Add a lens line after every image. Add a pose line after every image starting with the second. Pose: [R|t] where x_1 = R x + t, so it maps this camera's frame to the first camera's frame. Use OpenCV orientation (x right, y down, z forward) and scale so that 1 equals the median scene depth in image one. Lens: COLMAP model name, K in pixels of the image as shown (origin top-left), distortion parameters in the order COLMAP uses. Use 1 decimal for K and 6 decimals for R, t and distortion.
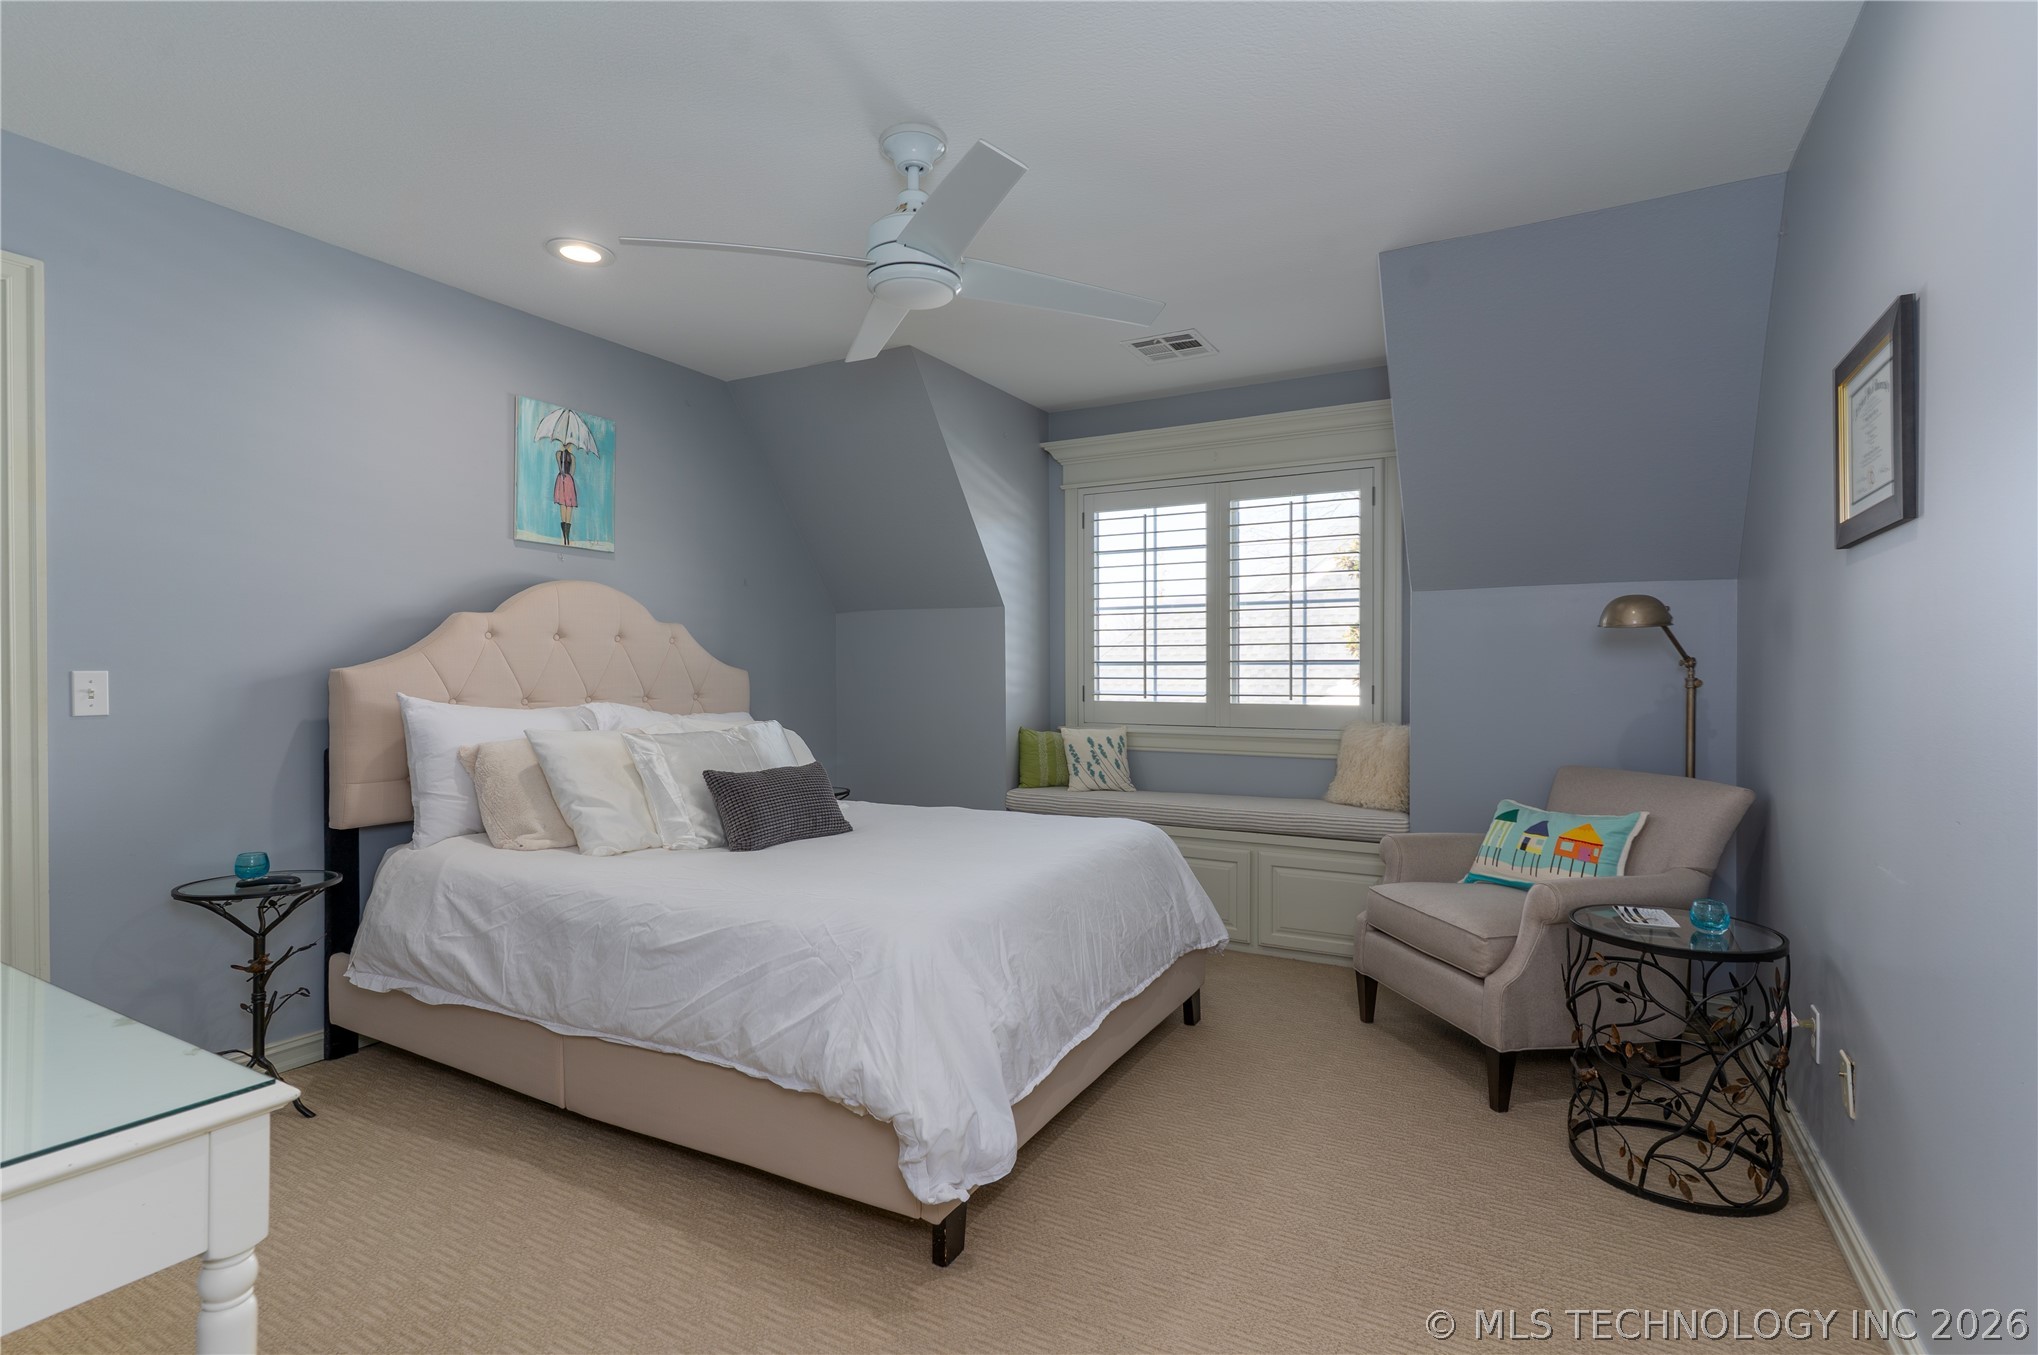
lens RADIAL K [[976.3, 0, 1021.2], [0, 976.3, 669.9], [0, 0, 1]] dist [-0.003468, 0.000093]
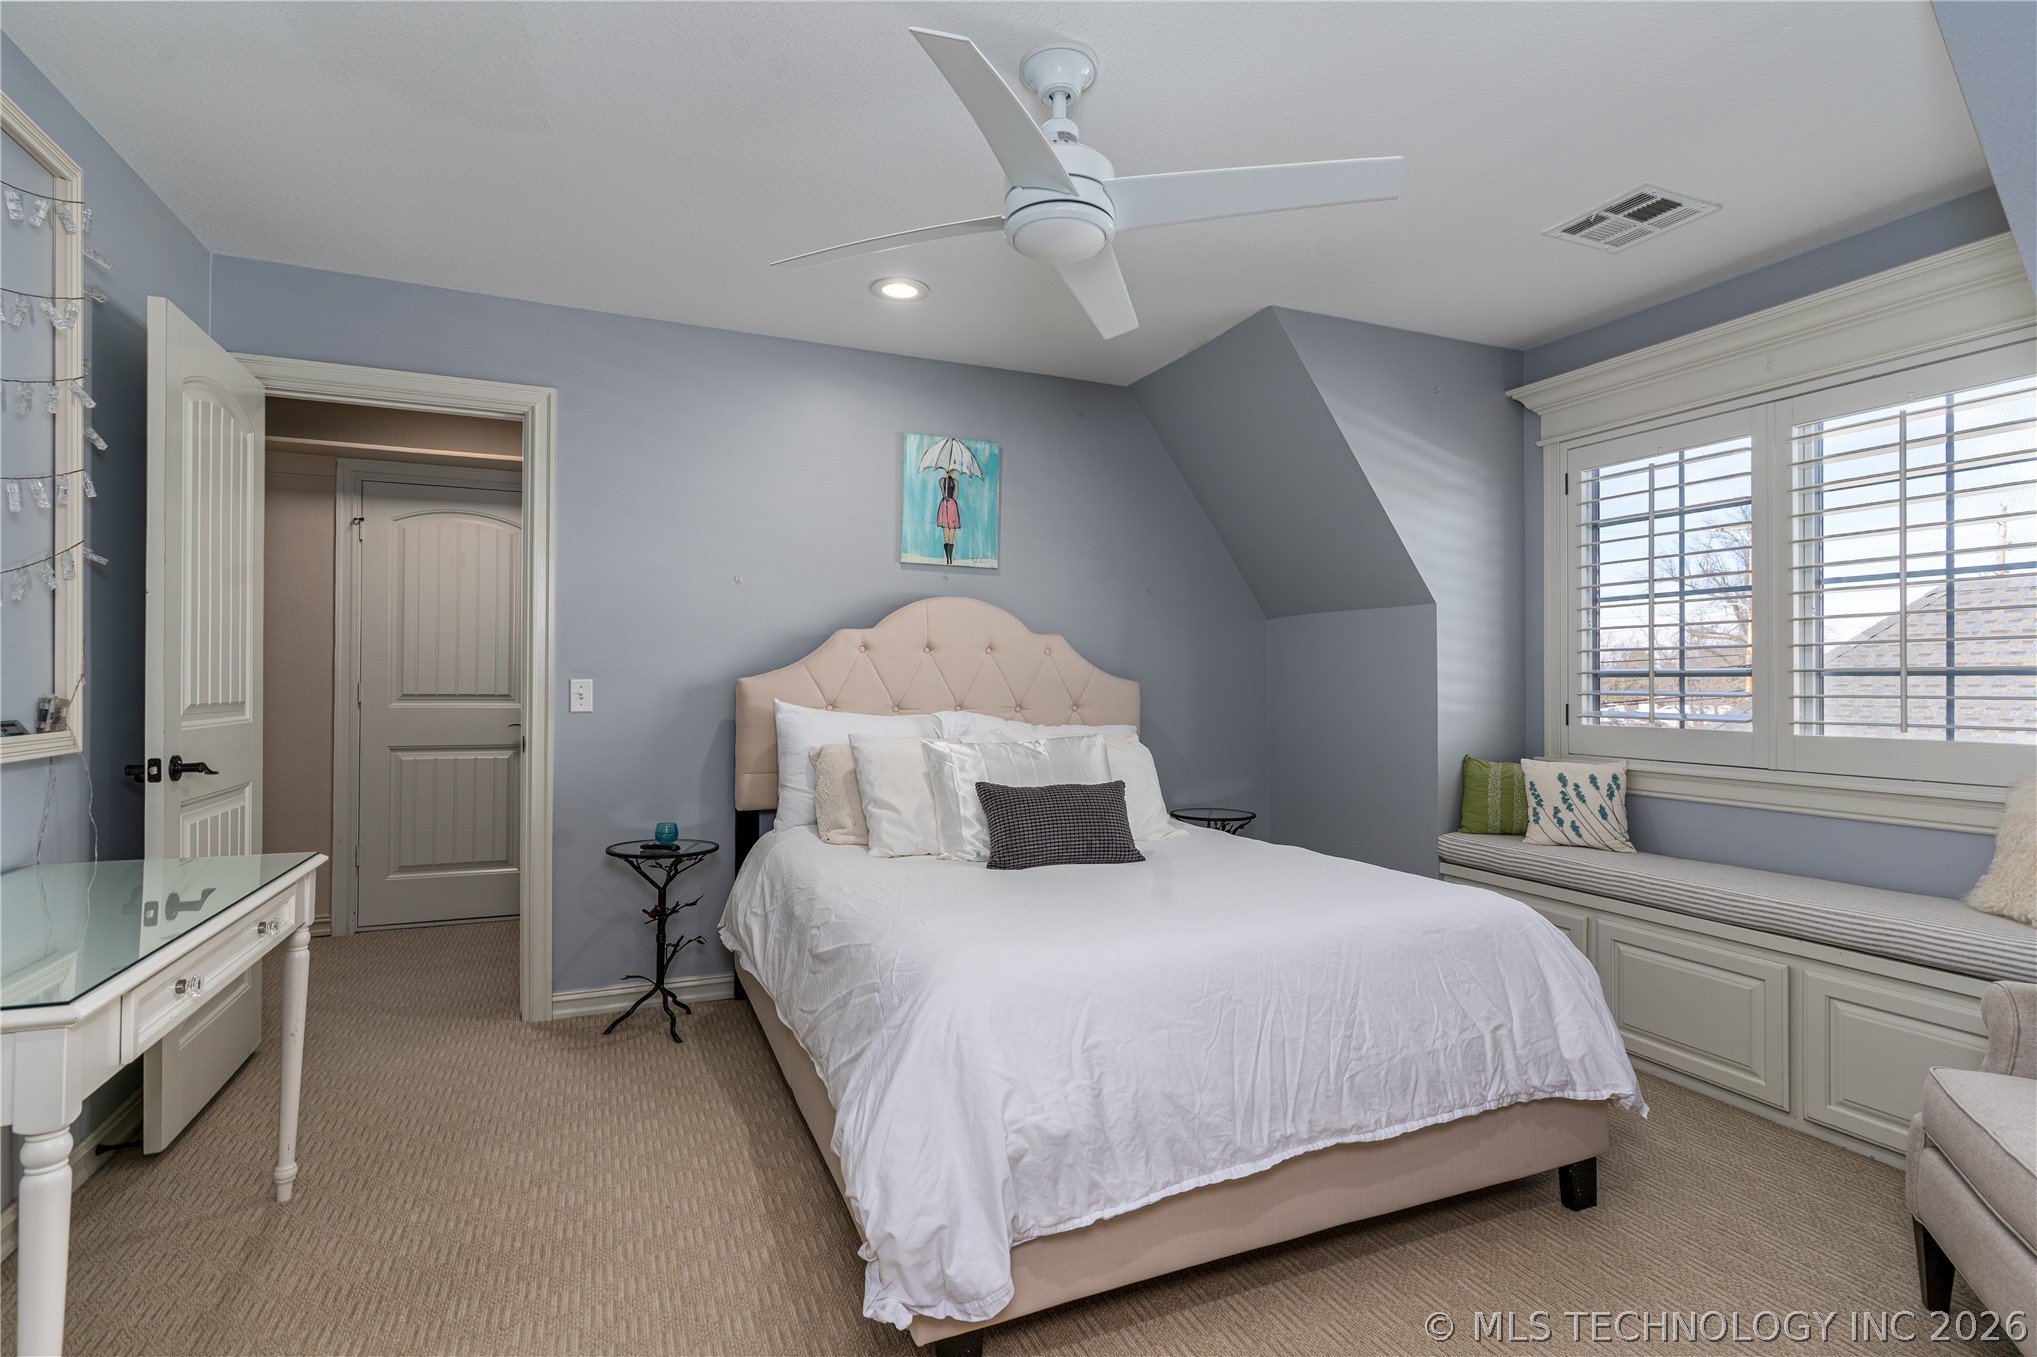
lens RADIAL K [[975.9, 0, 1016.2], [0, 975.9, 668.7], [0, 0, 1]] dist [-0.003468, 0.000093]
pose [[0.786100, -0.005366, -0.618076, 0.257691], [-0.004274, 0.999891, -0.014116, 0.001948], [0.618085, 0.013739, 0.785992, 0.203174]]
